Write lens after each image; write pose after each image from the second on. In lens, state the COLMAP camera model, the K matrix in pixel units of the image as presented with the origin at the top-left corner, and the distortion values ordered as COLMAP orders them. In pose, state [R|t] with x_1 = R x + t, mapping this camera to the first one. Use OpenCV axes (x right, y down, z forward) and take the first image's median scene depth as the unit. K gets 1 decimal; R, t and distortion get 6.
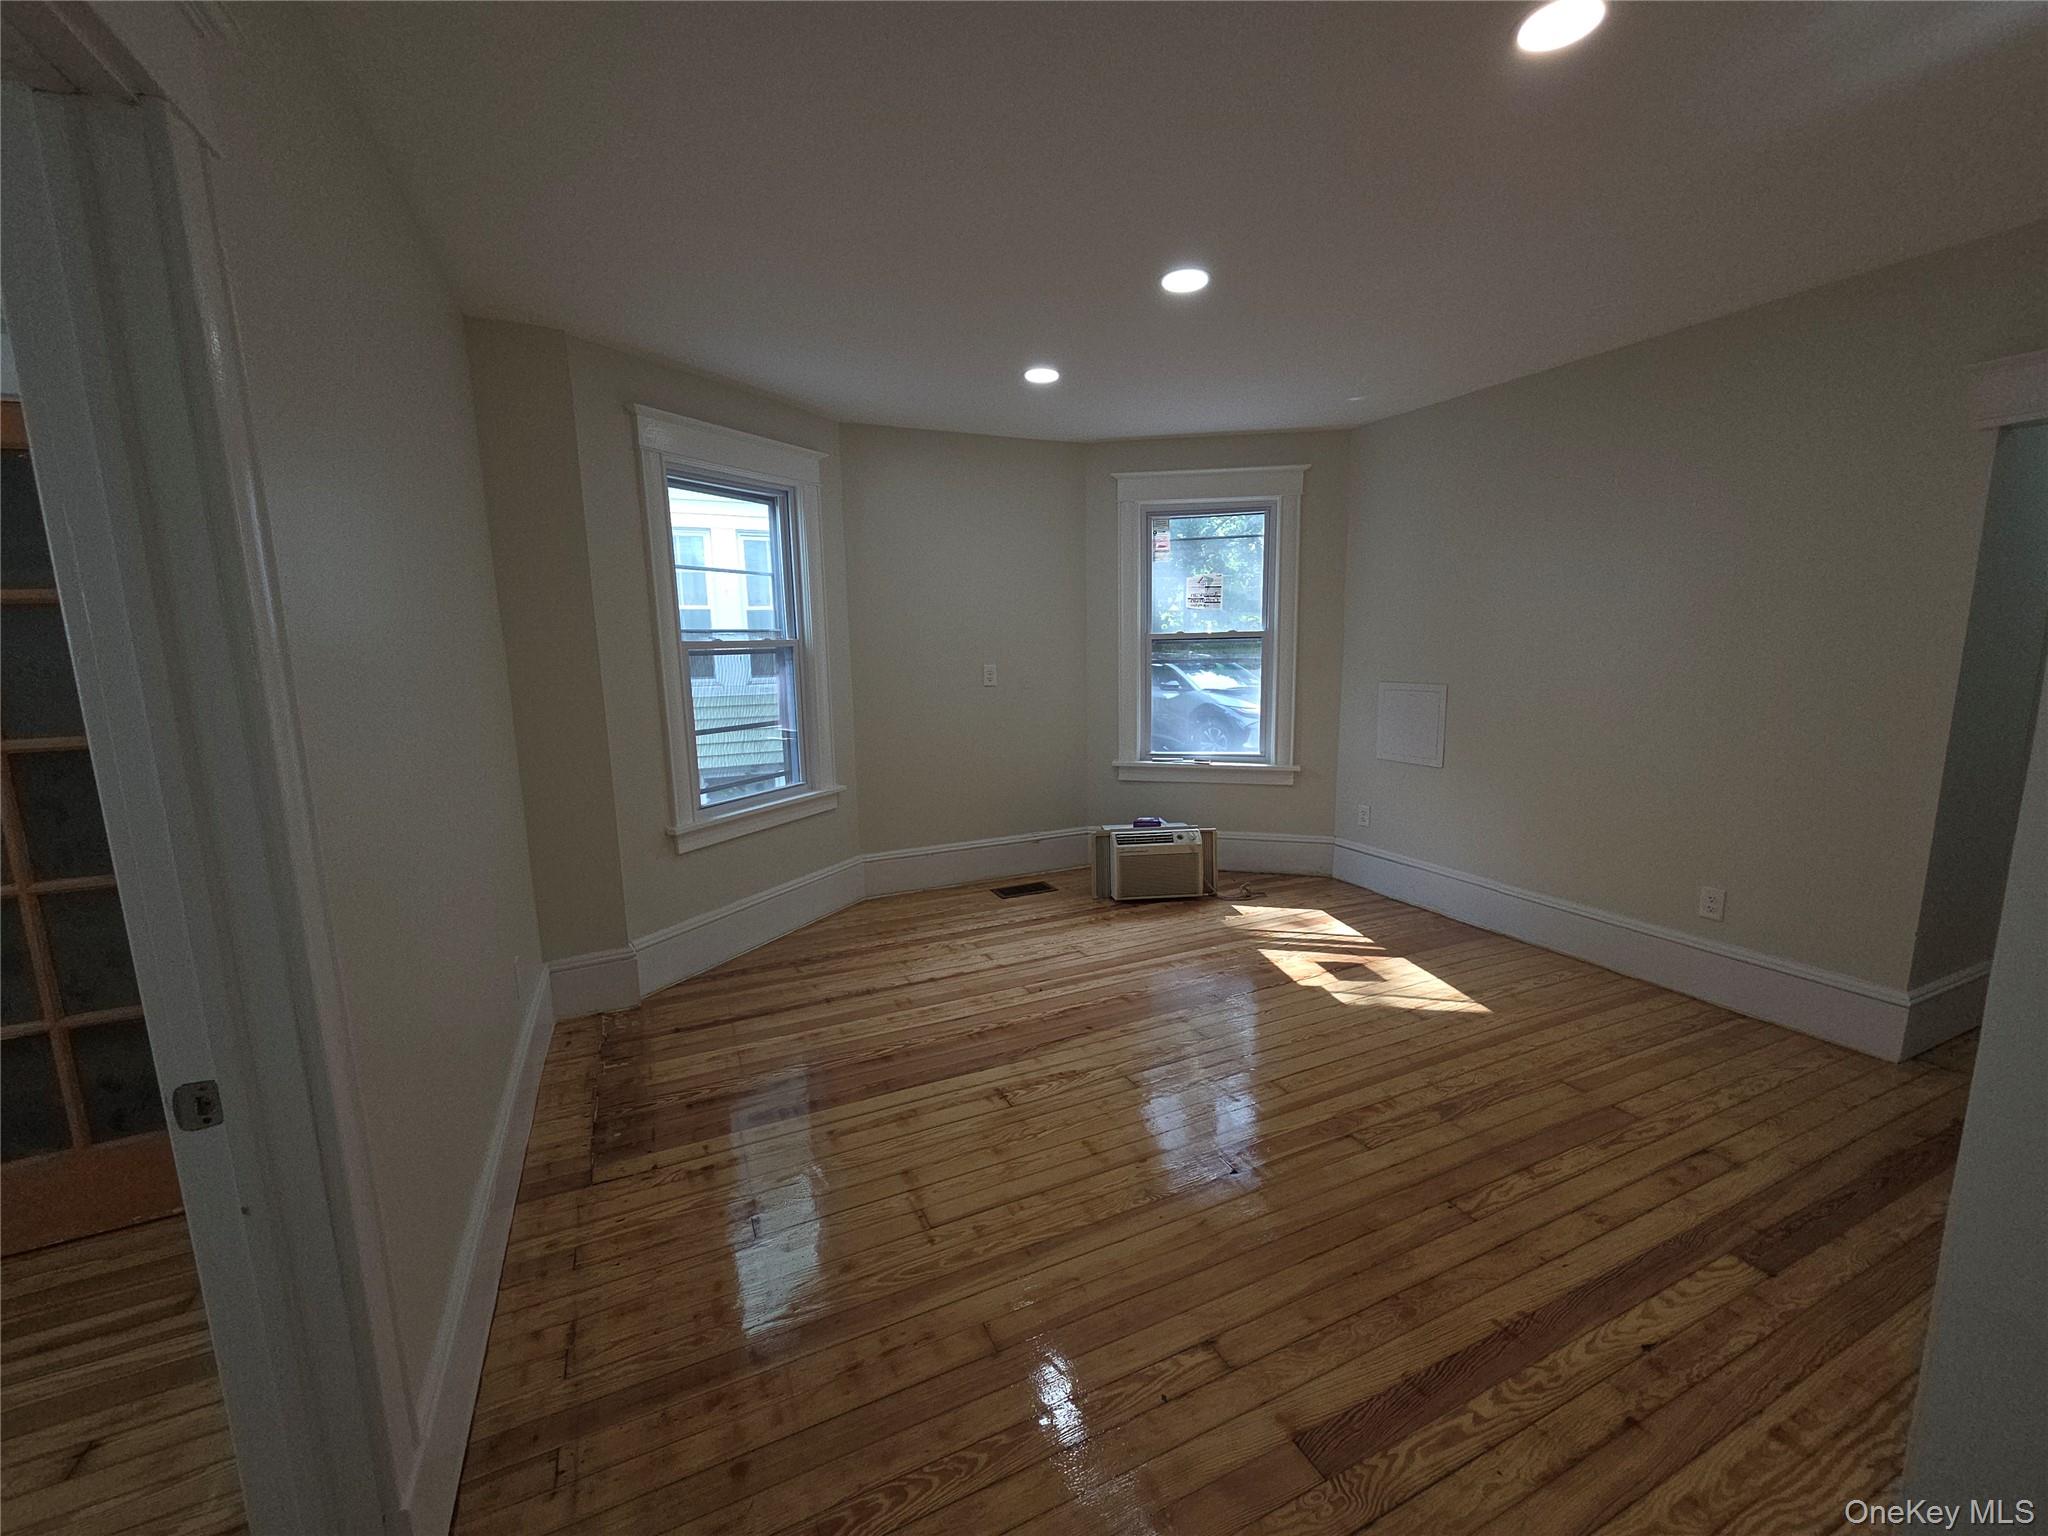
lens RADIAL K [[839.1, 0, 1025.3], [0, 839.1, 777.7], [0, 0, 1]] dist [0.007894, -0.000491]
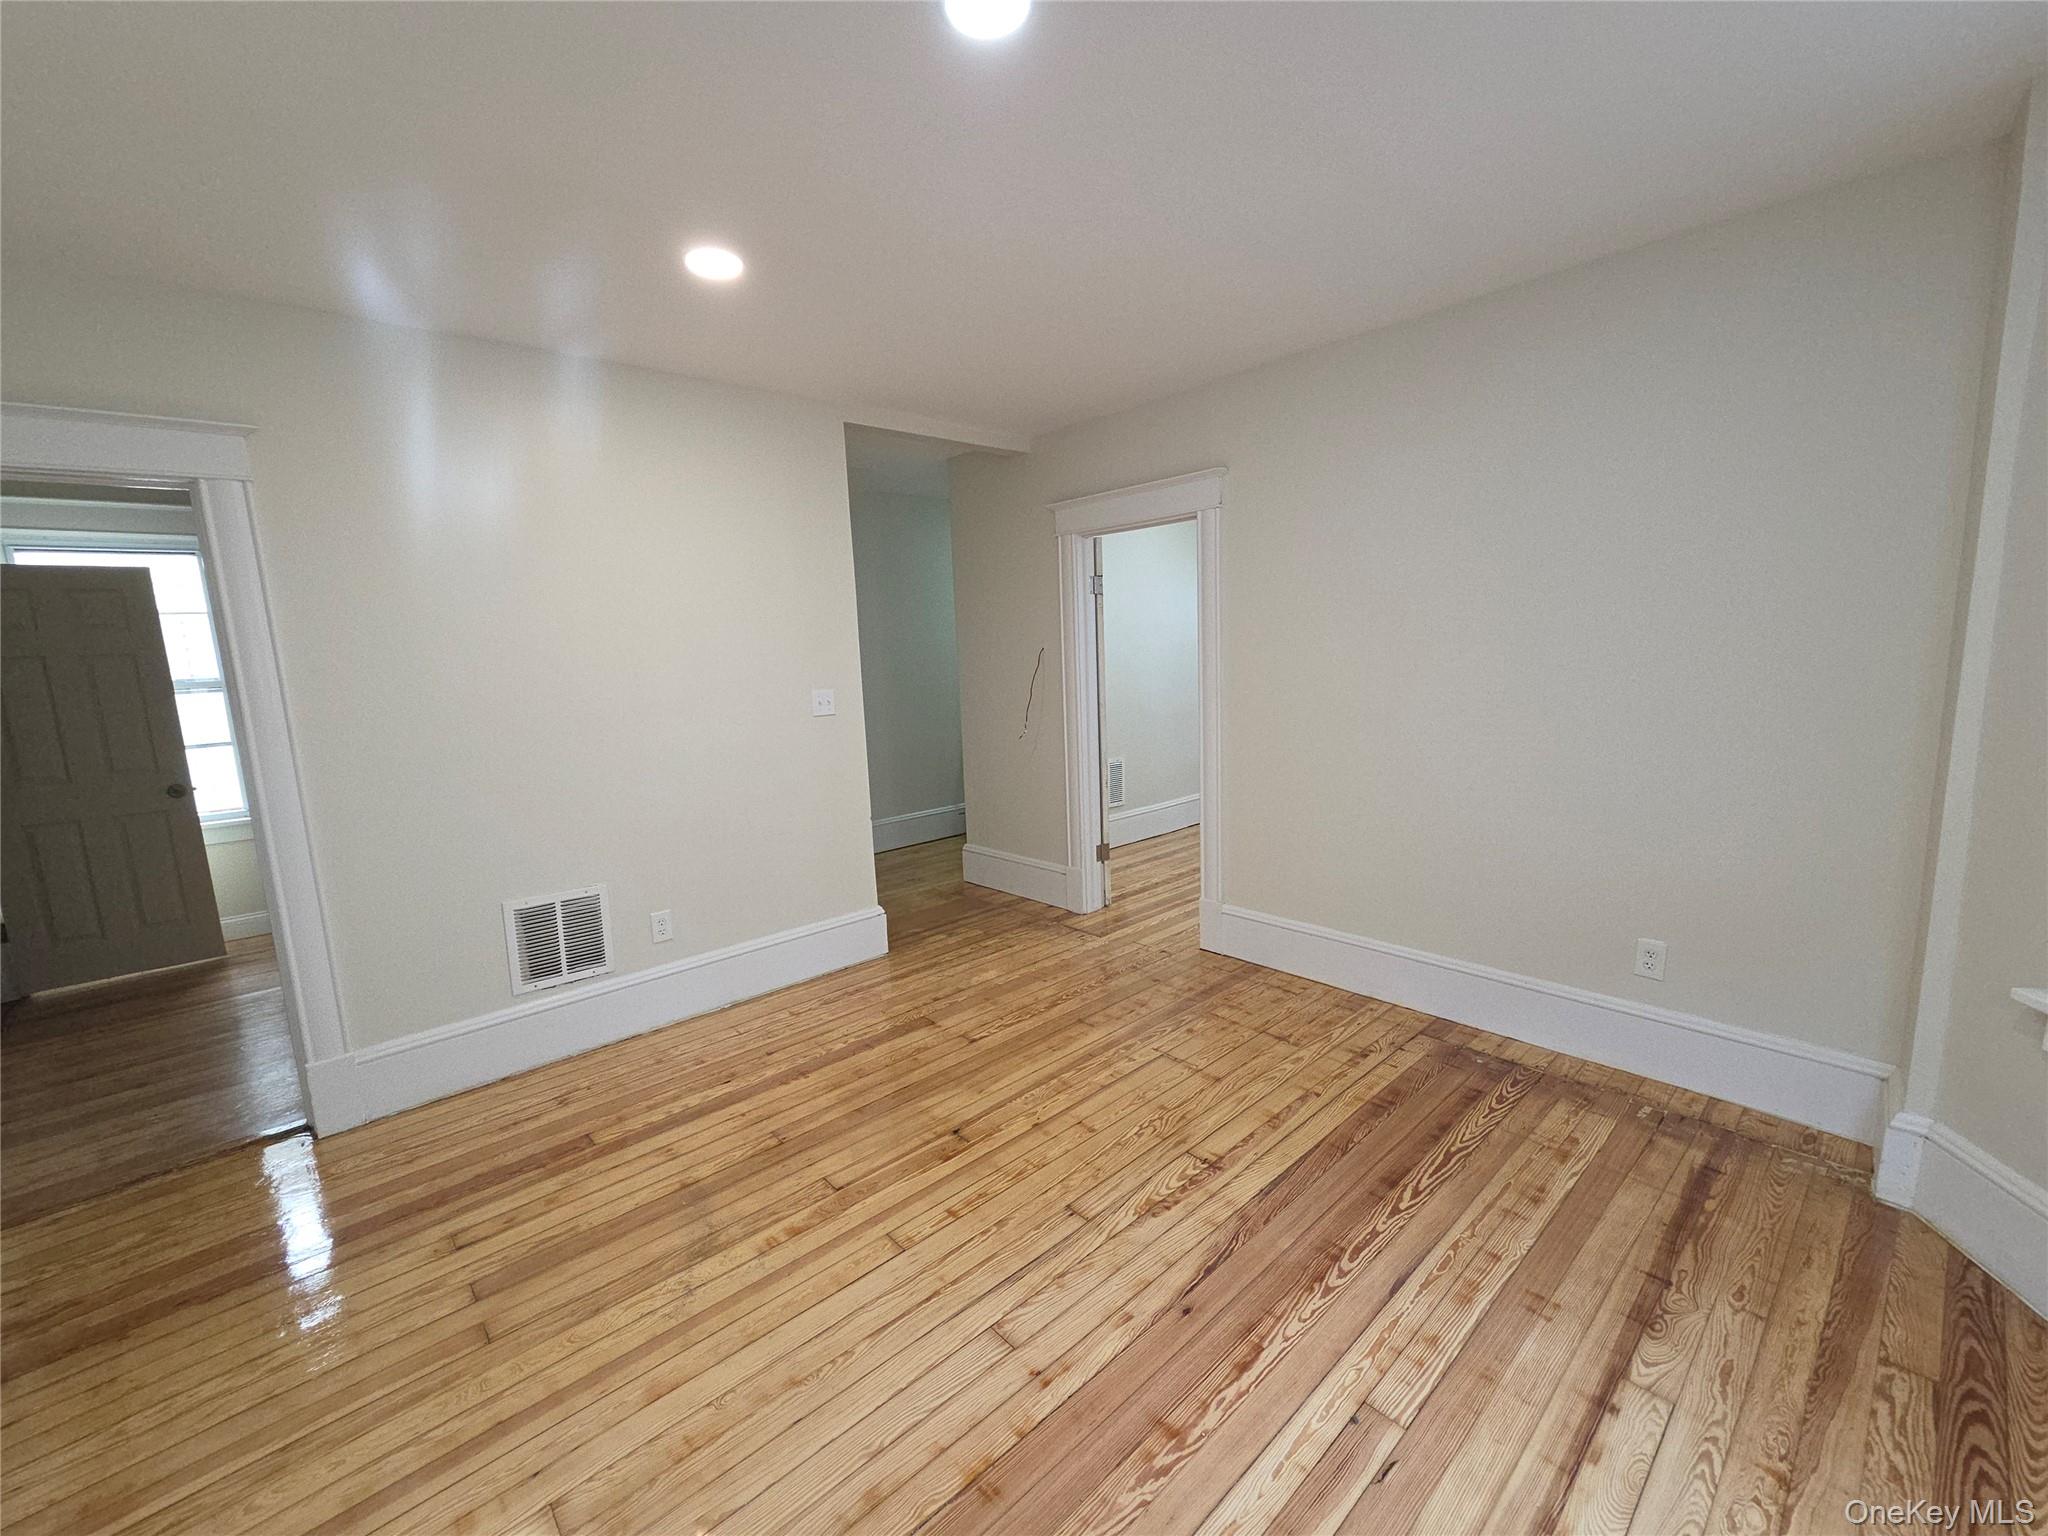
lens RADIAL K [[839.1, 0, 1011.9], [0, 839.1, 769.9], [0, 0, 1]] dist [0.007894, -0.000491]
pose [[-0.957547, 0.099867, -0.270425, 0.404229], [0.011045, 0.950098, 0.311757, -0.323362], [0.288065, 0.295535, -0.910867, 1.778602]]
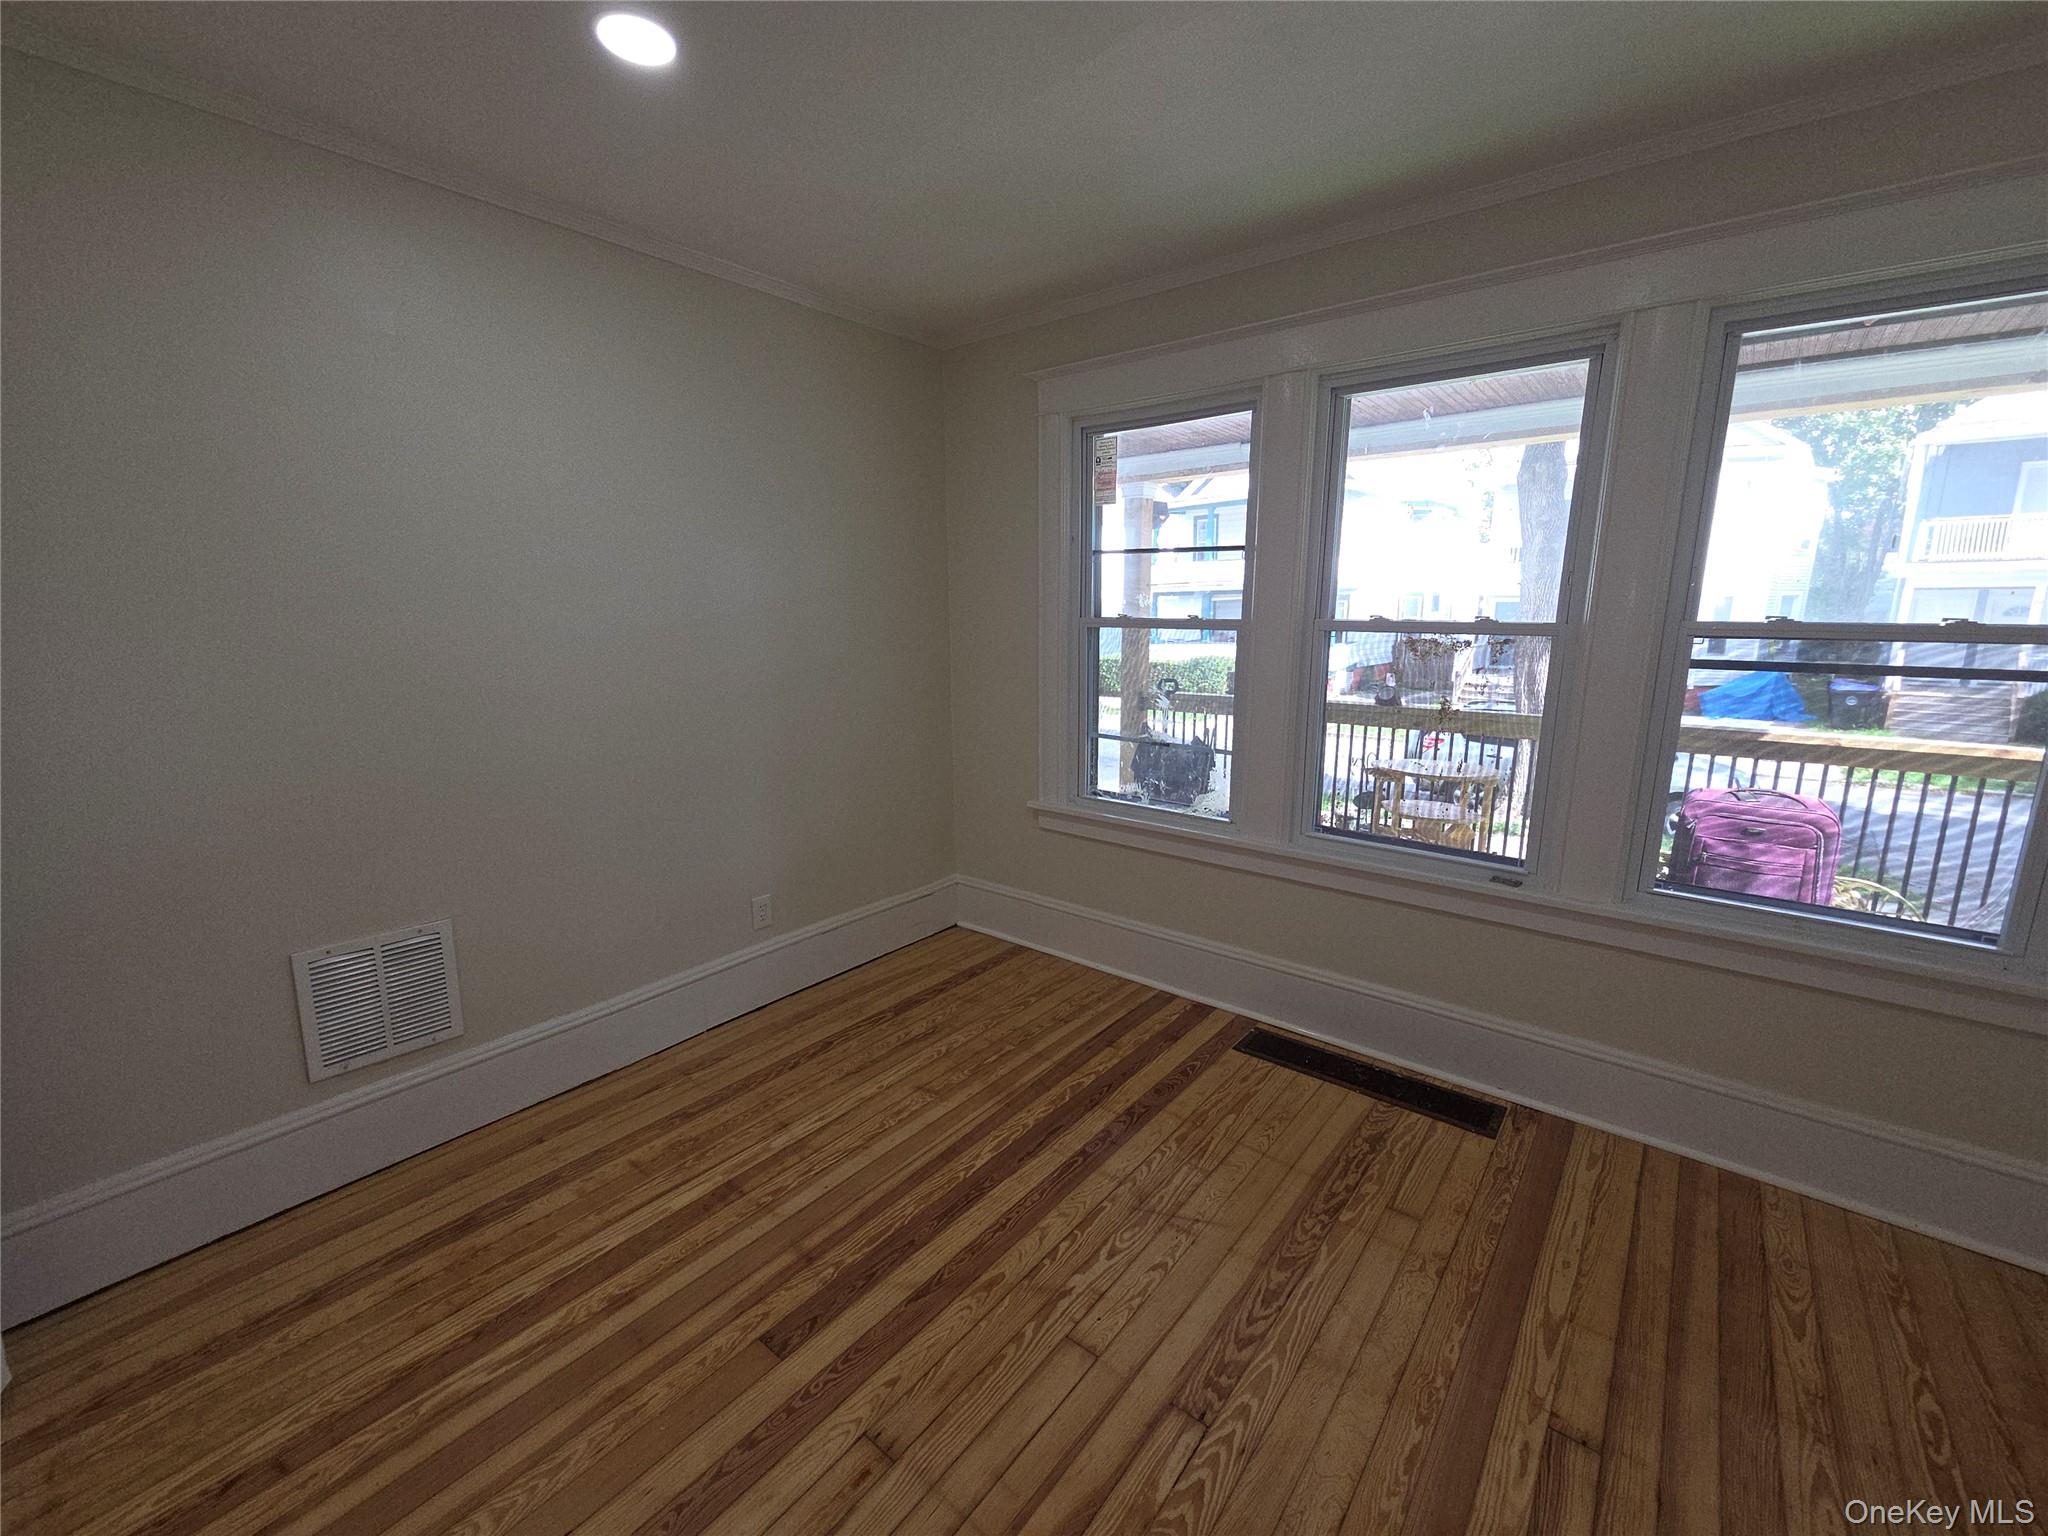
lens RADIAL K [[839.1, 0, 1021.4], [0, 839.1, 767.0], [0, 0, 1]] dist [0.007894, -0.000491]
pose [[-0.897600, 0.102449, -0.428741, -0.771676], [-0.056065, 0.938186, 0.341560, -0.115600], [0.437232, 0.330622, -0.836372, 0.649352]]
